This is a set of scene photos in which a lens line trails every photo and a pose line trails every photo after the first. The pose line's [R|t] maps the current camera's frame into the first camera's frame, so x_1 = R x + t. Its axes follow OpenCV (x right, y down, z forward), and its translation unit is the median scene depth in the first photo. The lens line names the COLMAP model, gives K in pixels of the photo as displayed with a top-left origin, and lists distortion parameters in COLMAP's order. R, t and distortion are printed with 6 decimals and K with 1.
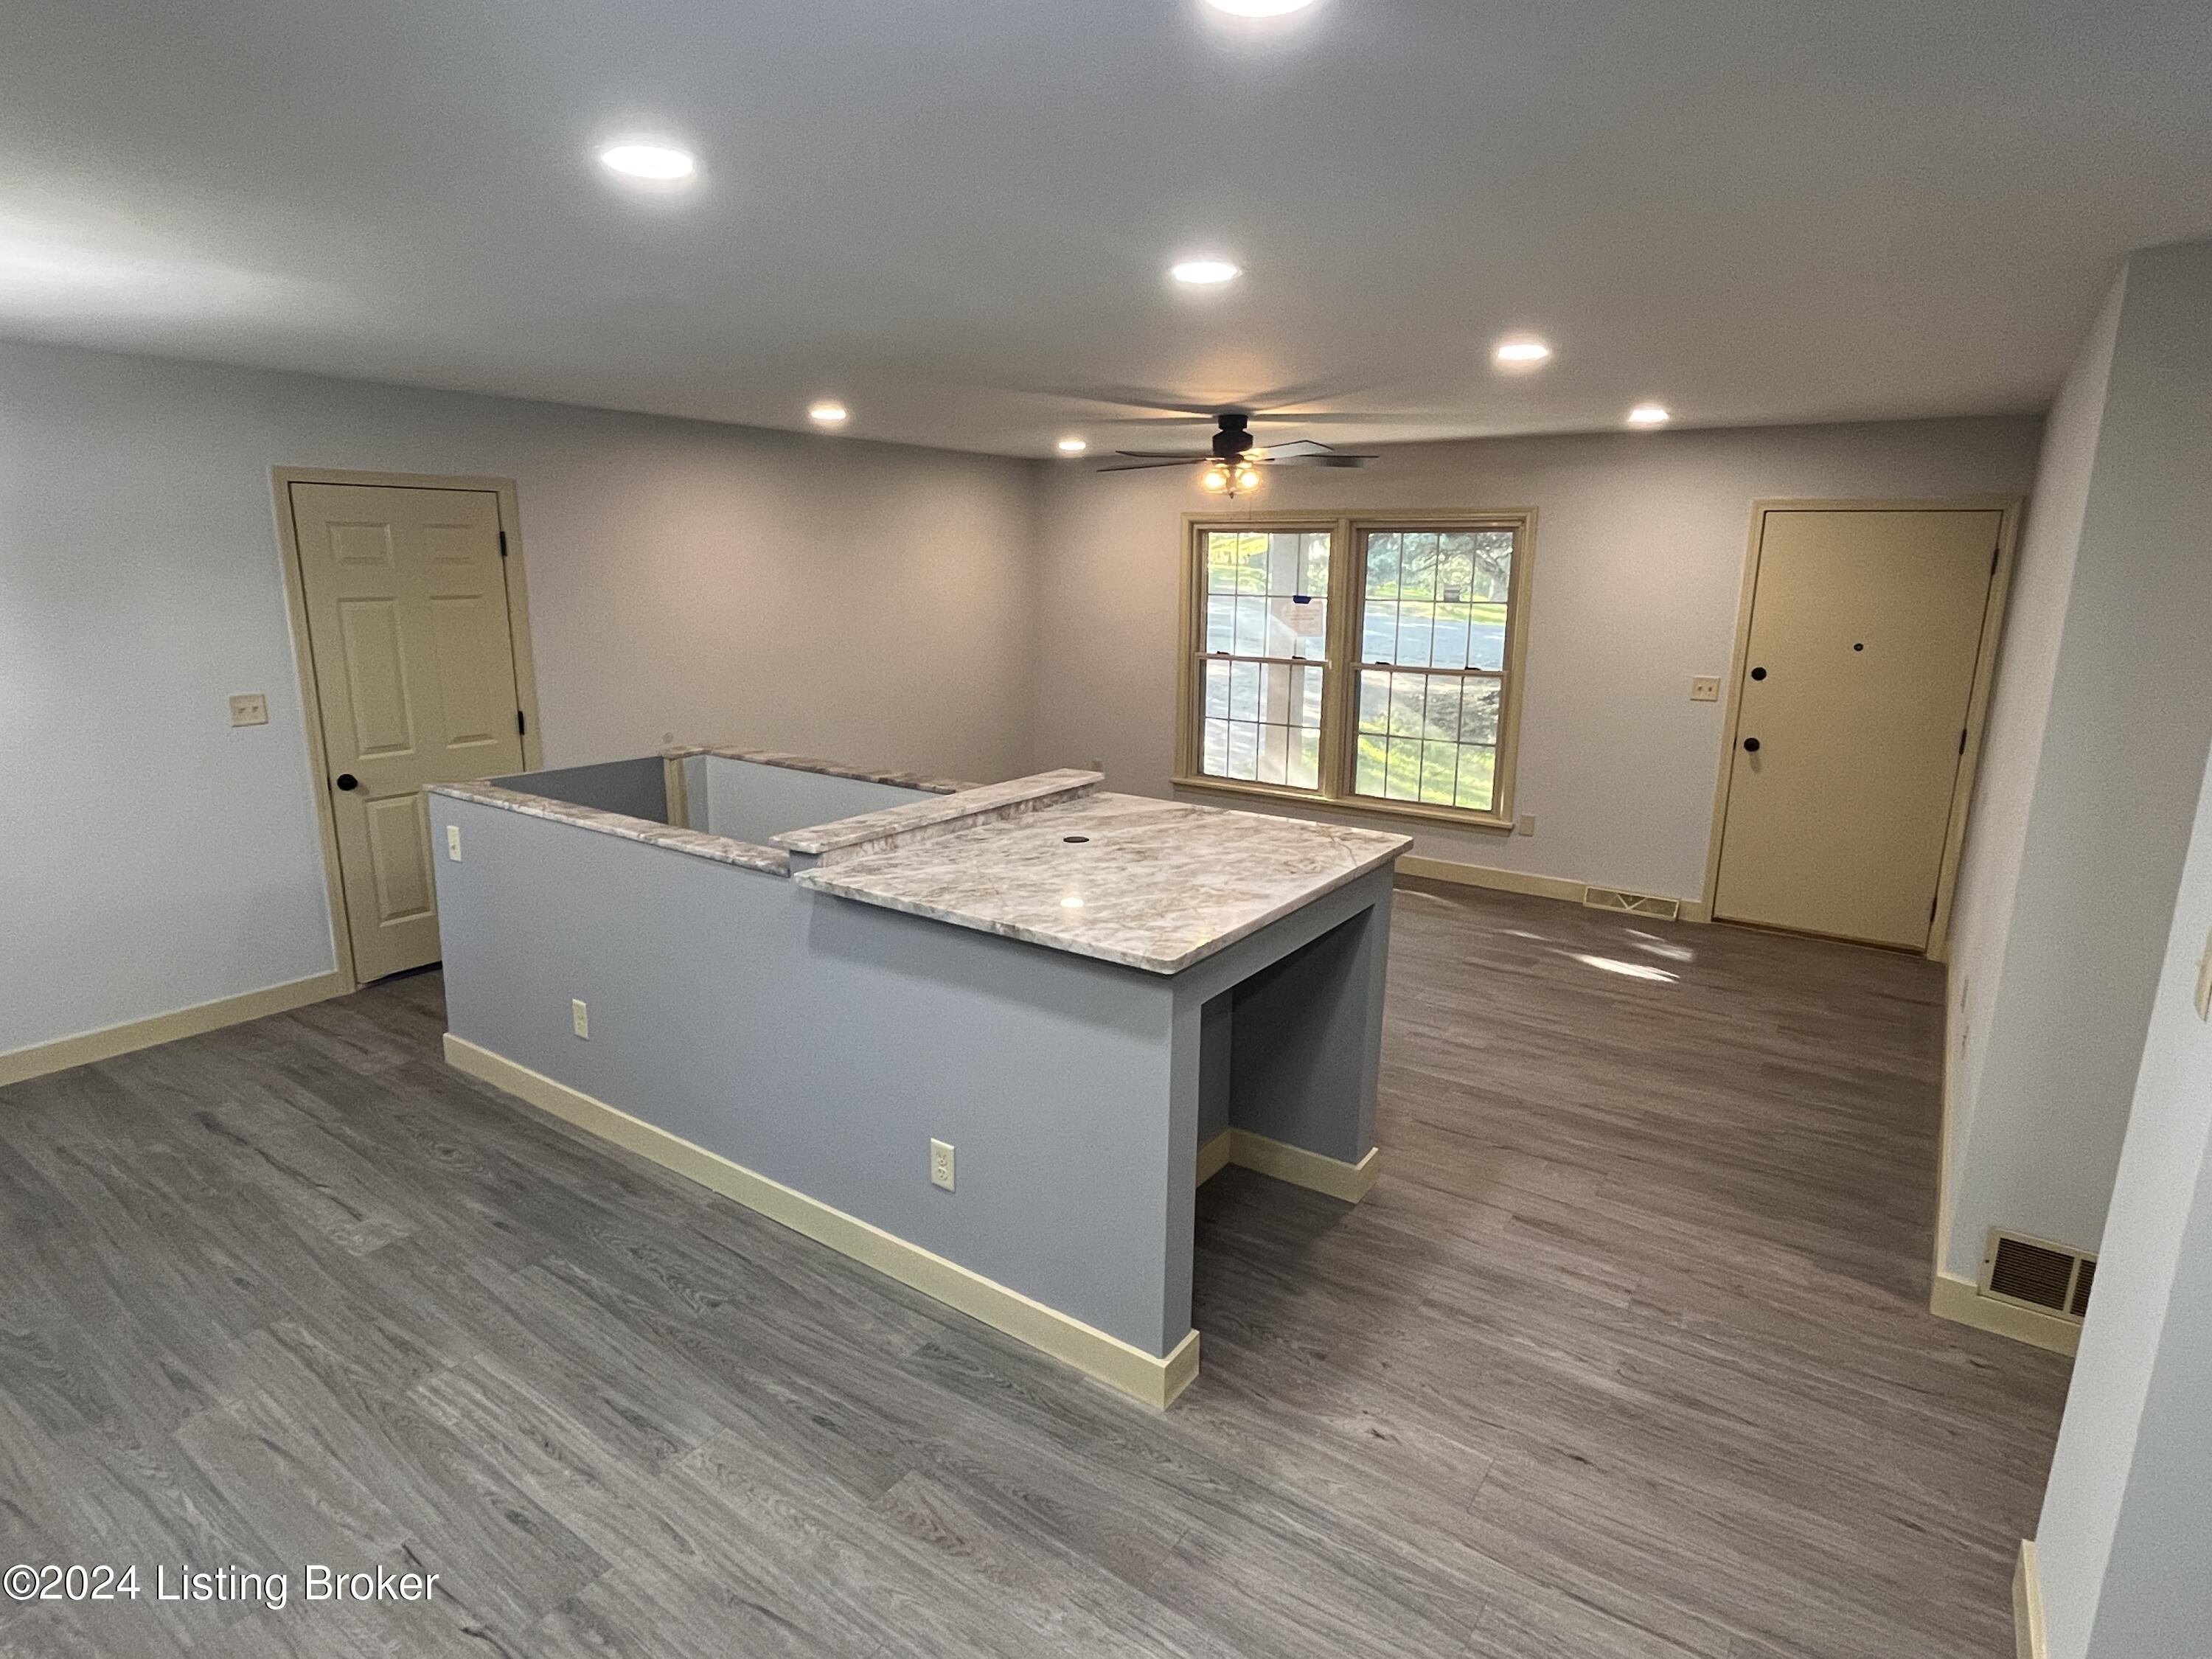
lens RADIAL K [[1186.2, 0, 1106.0], [0, 1186.2, 829.5], [0, 0, 1]] dist [0.001357, 0.000667]
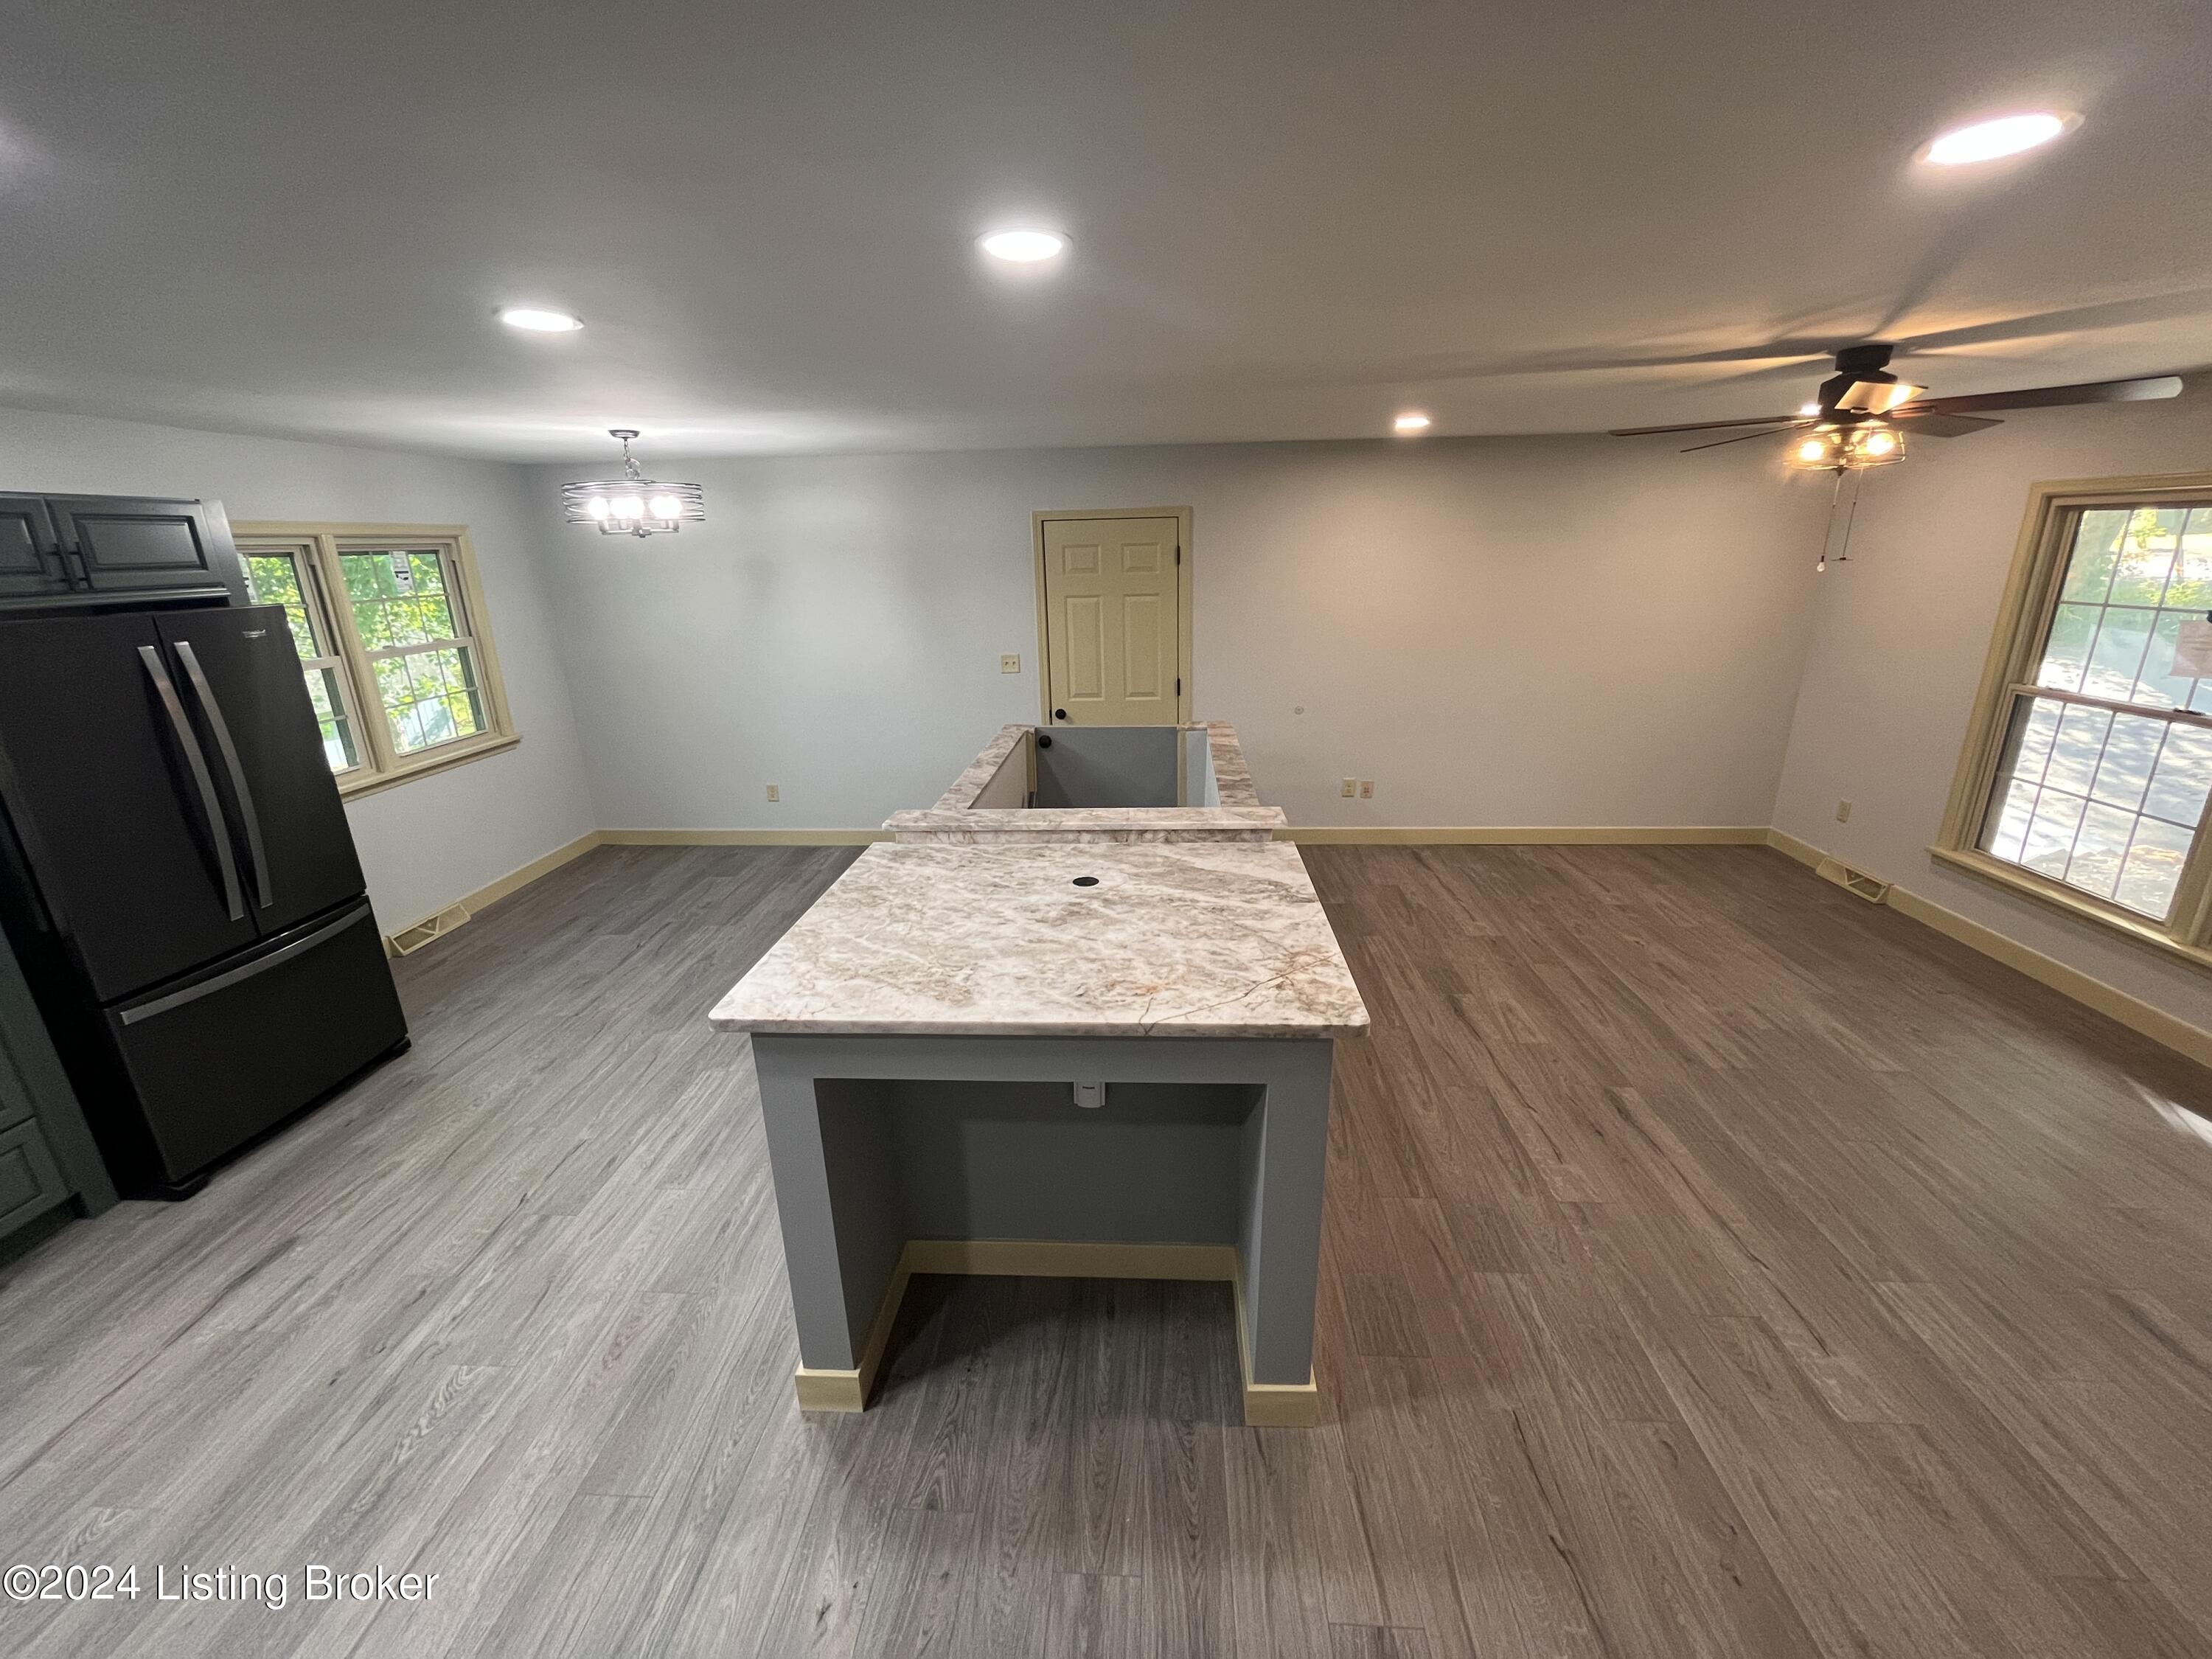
lens RADIAL K [[891.3, 0, 1107.3], [0, 891.3, 822.1], [0, 0, 1]] dist [-0.002273, -0.000301]
pose [[0.524808, 0.234343, -0.818328, 0.594655], [-0.162894, 0.971239, 0.173665, -0.175585], [0.835489, 0.042160, 0.547887, 0.622284]]
